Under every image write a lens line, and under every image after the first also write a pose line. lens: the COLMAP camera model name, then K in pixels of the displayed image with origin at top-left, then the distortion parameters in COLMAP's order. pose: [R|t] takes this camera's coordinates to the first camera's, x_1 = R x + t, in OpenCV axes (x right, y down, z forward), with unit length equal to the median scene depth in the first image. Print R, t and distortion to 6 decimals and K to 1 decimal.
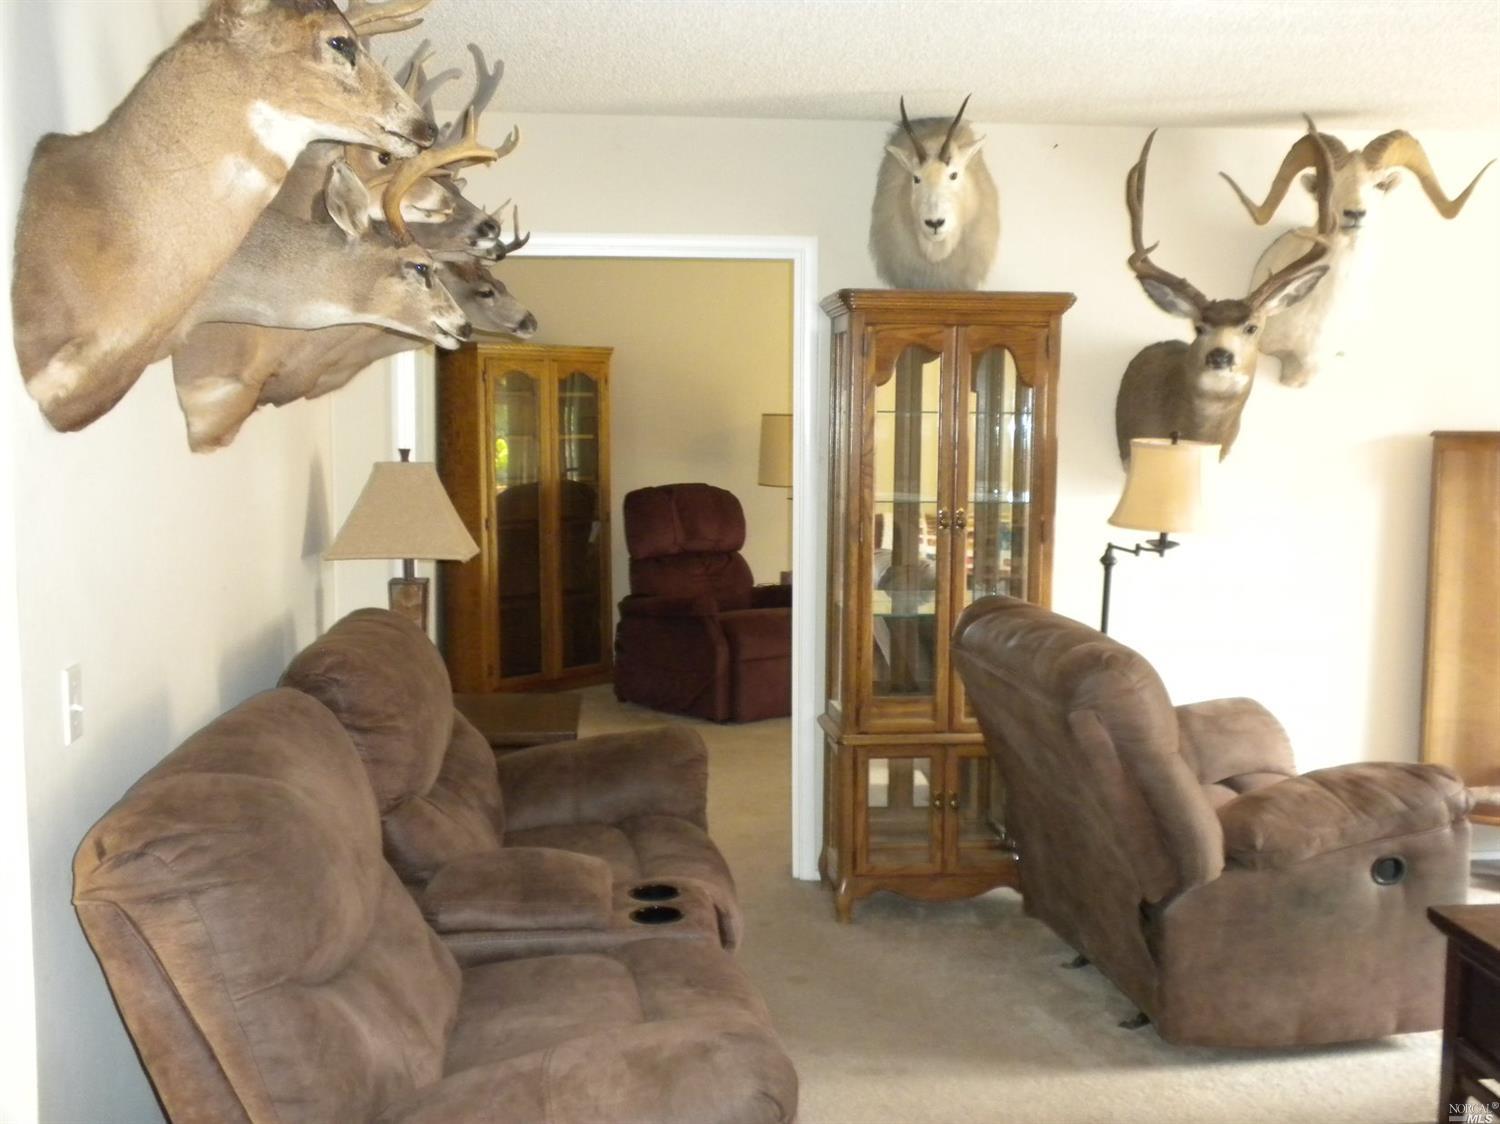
lens RADIAL K [[1560.7, 0, 750.2], [0, 1560.7, 563.1], [0, 0, 1]] dist [0.021397, 0.000000]
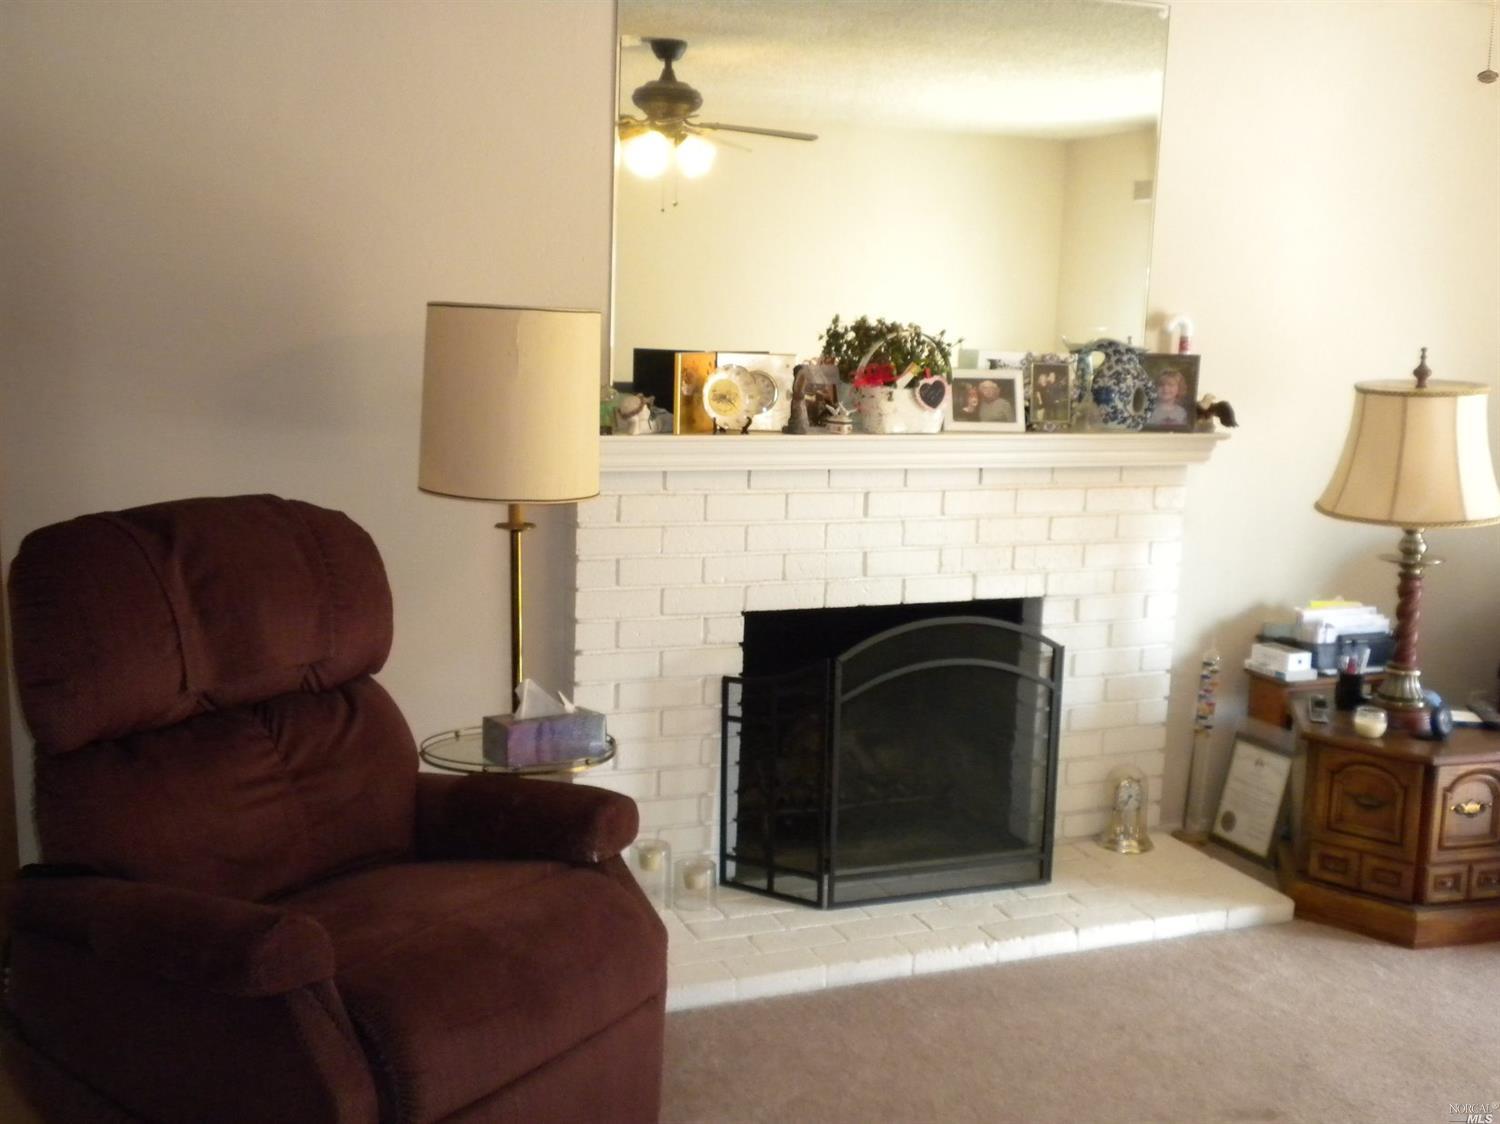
lens RADIAL K [[1560.7, 0, 751.9], [0, 1560.7, 560.1], [0, 0, 1]] dist [0.021397, 0.000000]
pose [[0.962017, -0.026488, 0.271700, -0.021488], [0.013574, 0.998692, 0.049301, -0.053223], [-0.272651, -0.043740, 0.961118, 0.637706]]
